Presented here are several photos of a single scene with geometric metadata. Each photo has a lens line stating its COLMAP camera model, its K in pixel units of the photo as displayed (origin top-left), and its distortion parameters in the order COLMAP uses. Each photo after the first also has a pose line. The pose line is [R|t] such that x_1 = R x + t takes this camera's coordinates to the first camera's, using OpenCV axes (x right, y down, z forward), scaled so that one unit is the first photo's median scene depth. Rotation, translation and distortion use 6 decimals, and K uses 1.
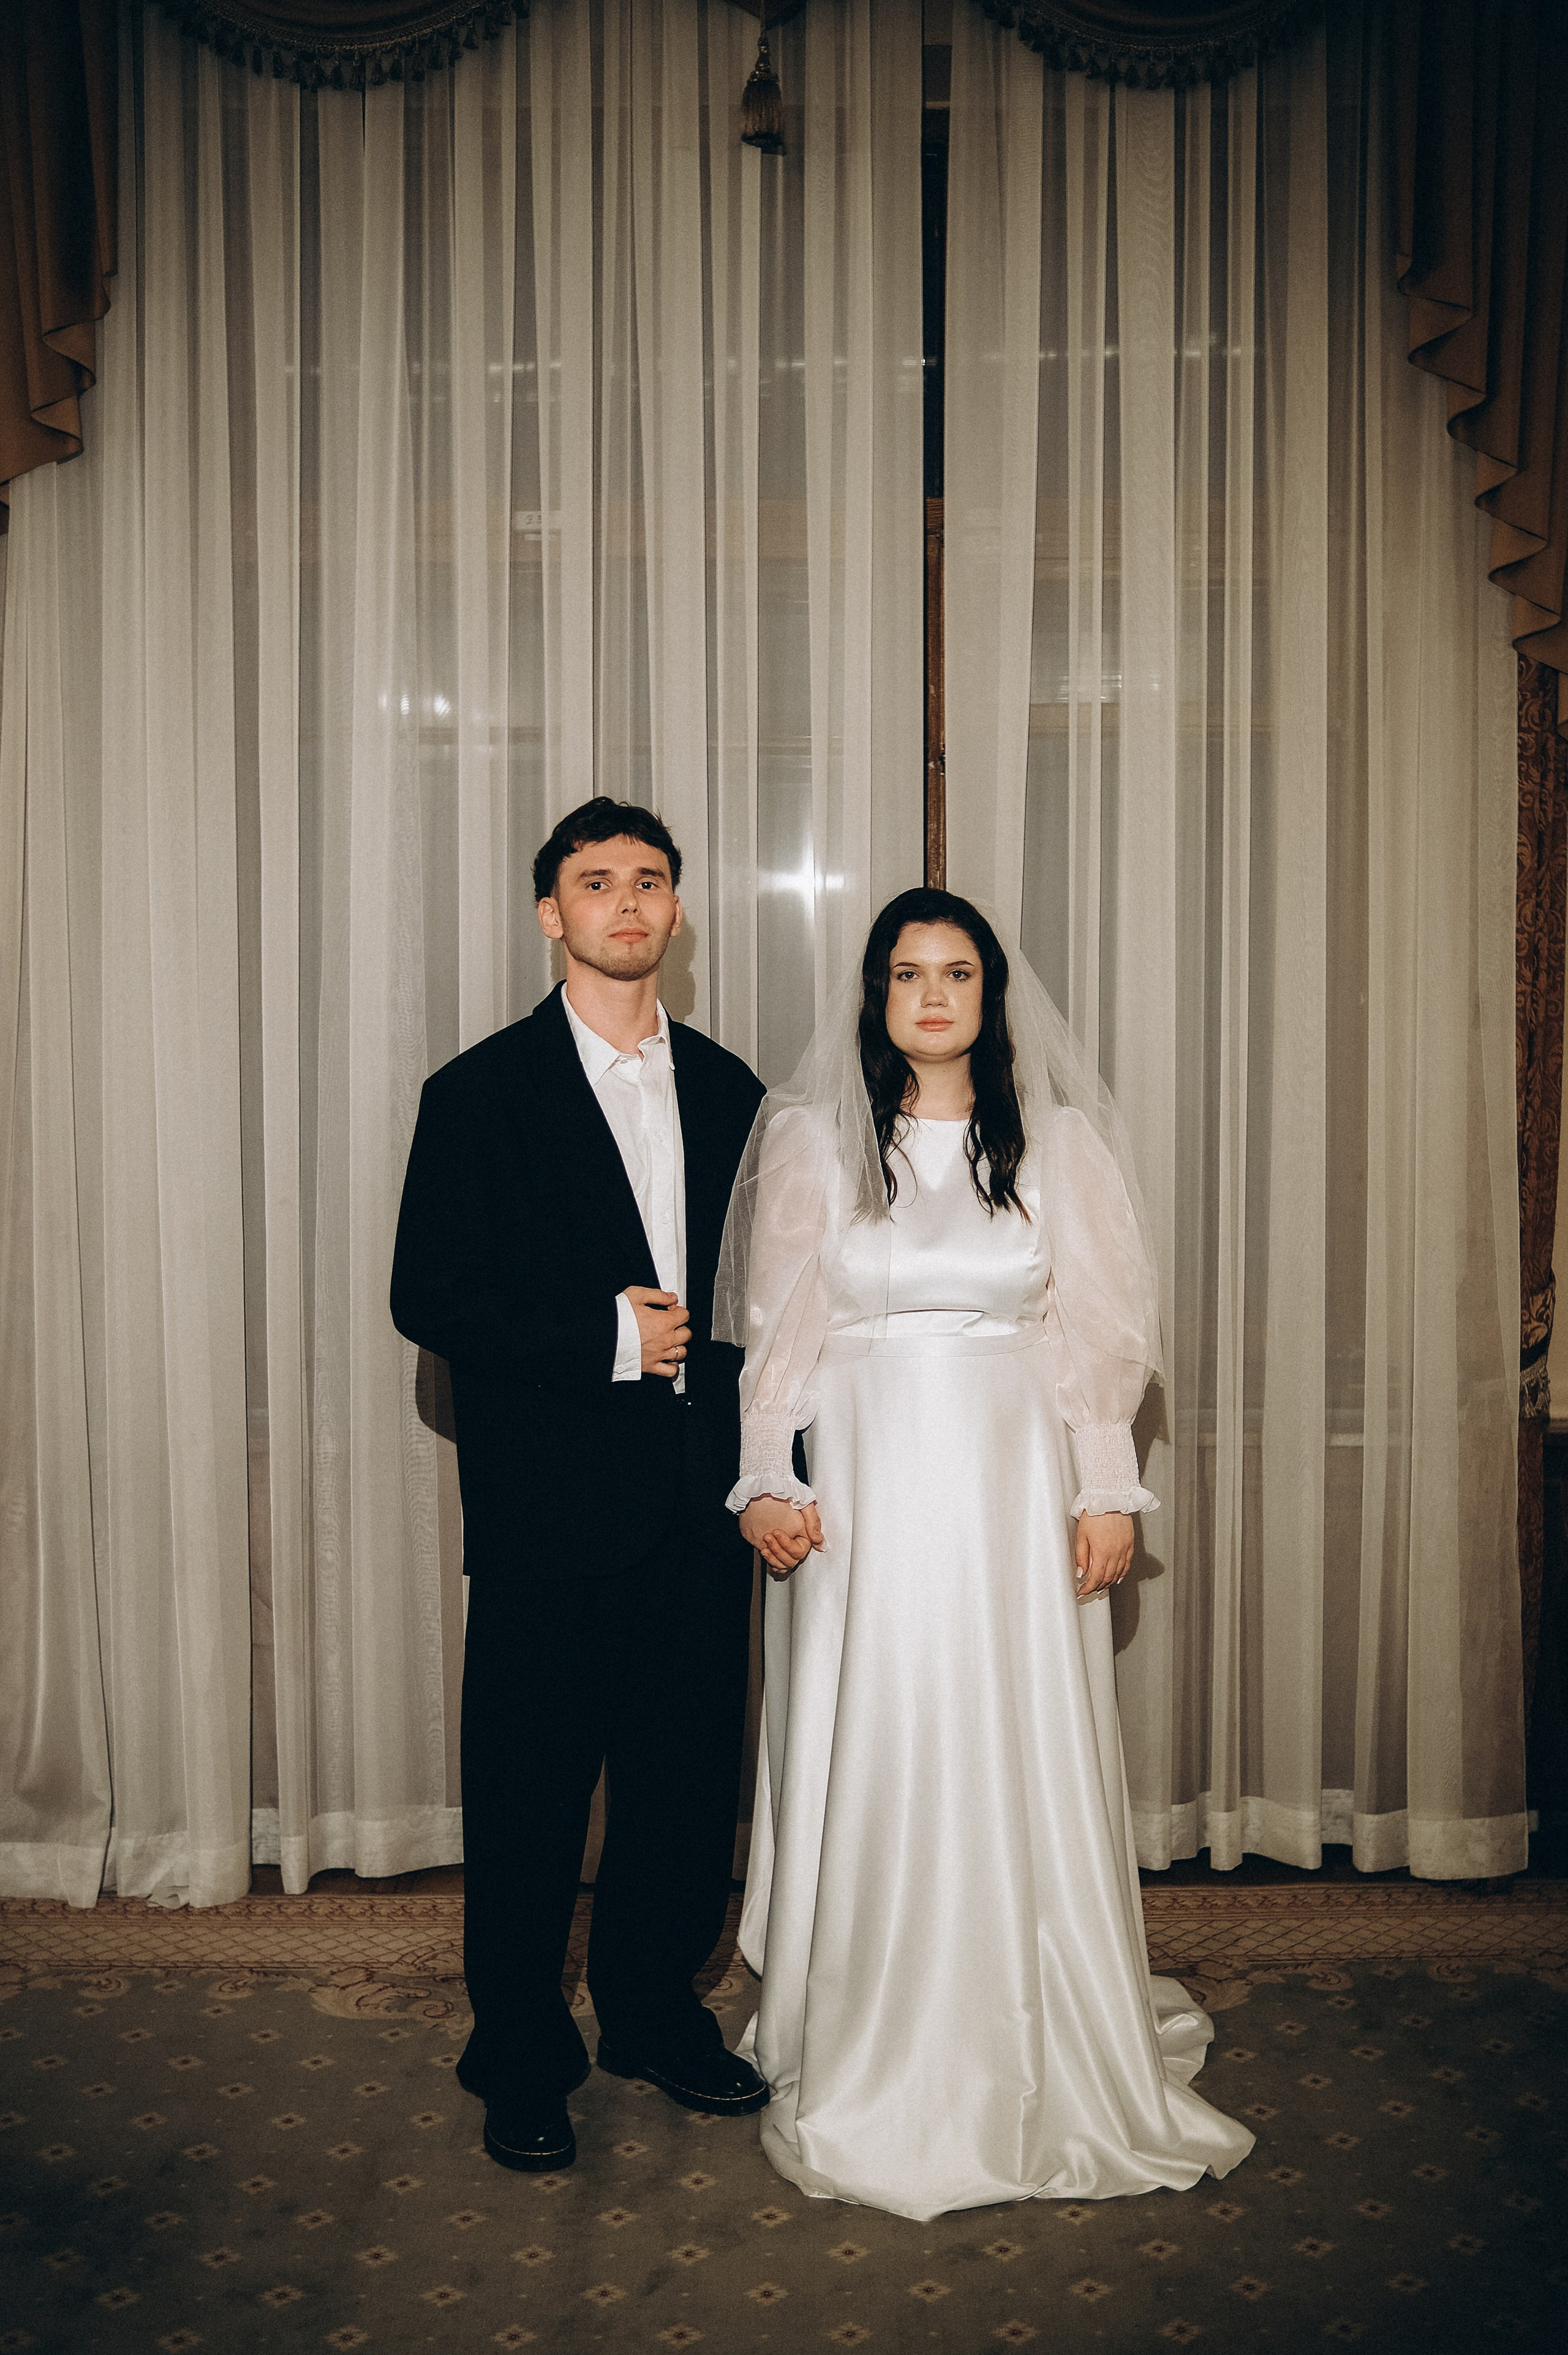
lens RADIAL K [[2448.8, 0, 794.0], [0, 2448.8, 1226.3], [0, 0, 1]] dist [-0.131155, 0.215036]
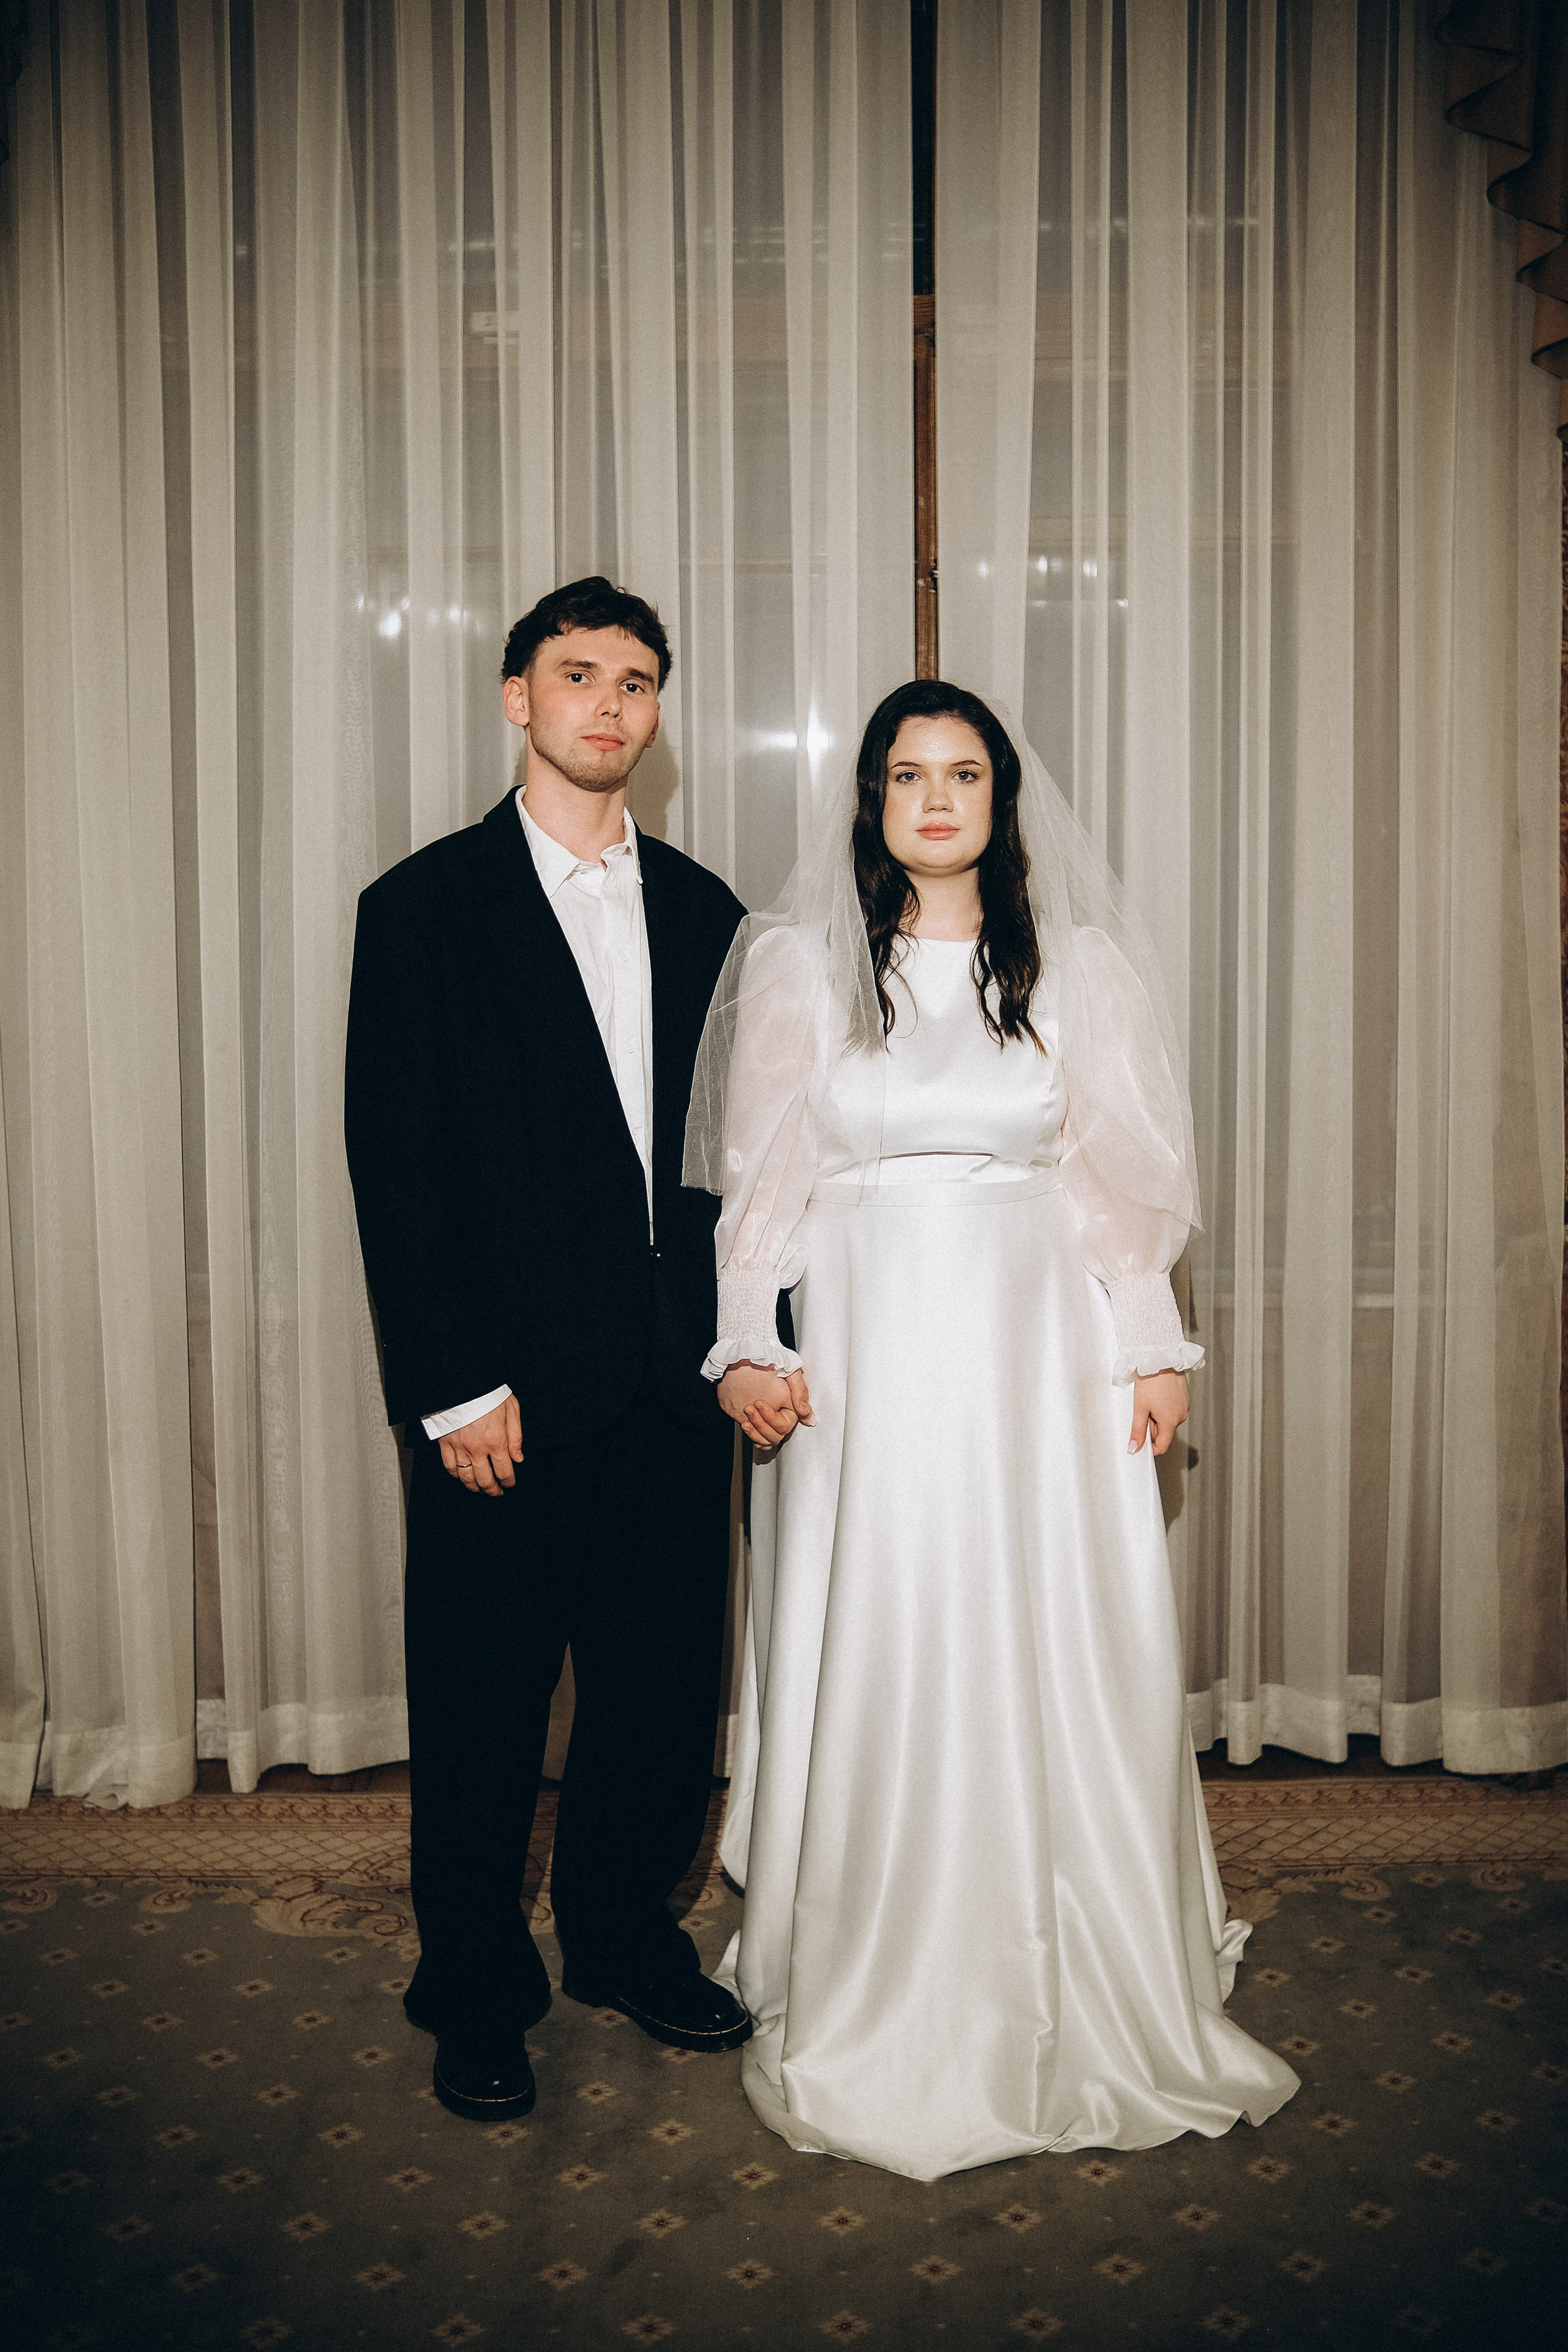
lens RADIAL K [[2360.2, 0, 789.3], [0, 2360.2, 1194.0], [0, 0, 1]] dist [-0.127387, 0.209528]
pose [[0.999981, -0.003915, 0.004804, 0.000535], [0.003733, 0.999302, 0.037162, 0.014785], [-0.004946, -0.037143, 0.999298, 0.123418]]
